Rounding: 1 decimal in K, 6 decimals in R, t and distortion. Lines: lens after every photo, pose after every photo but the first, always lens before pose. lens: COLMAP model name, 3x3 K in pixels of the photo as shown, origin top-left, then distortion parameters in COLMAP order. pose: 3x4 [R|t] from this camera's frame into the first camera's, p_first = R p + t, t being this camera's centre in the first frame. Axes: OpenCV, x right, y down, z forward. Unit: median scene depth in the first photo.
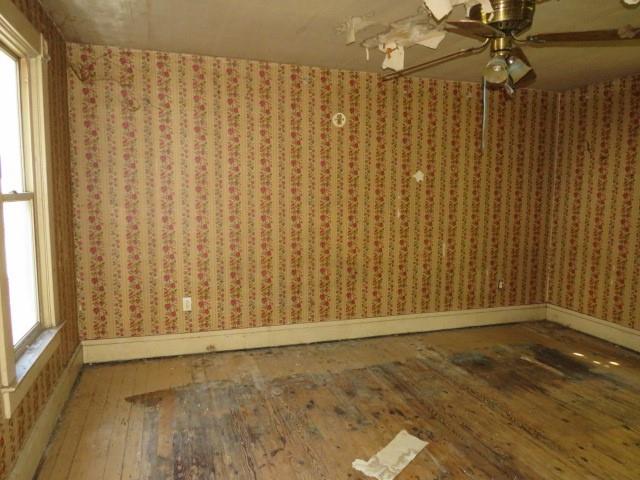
lens RADIAL K [[457.0, 0, 317.8], [0, 457.0, 237.6], [0, 0, 1]] dist [-0.022889, 0.008455]
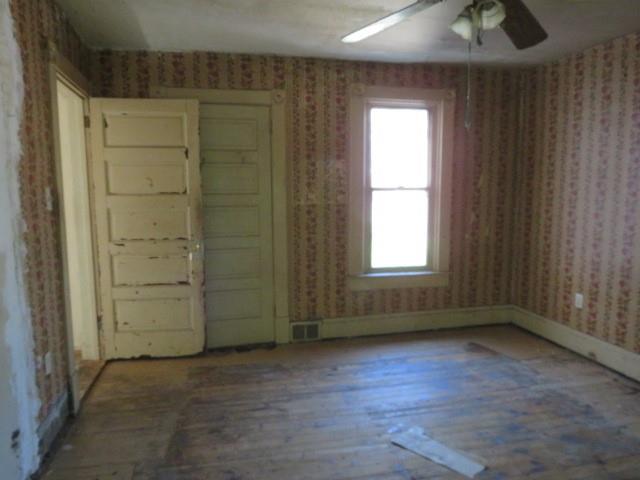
lens RADIAL K [[457.0, 0, 318.0], [0, 457.0, 240.6], [0, 0, 1]] dist [-0.022889, 0.008455]
pose [[-0.094829, 0.105792, -0.989856, 0.740023], [-0.111478, 0.986954, 0.116162, -0.035504], [0.989232, 0.121363, -0.081798, 0.512039]]
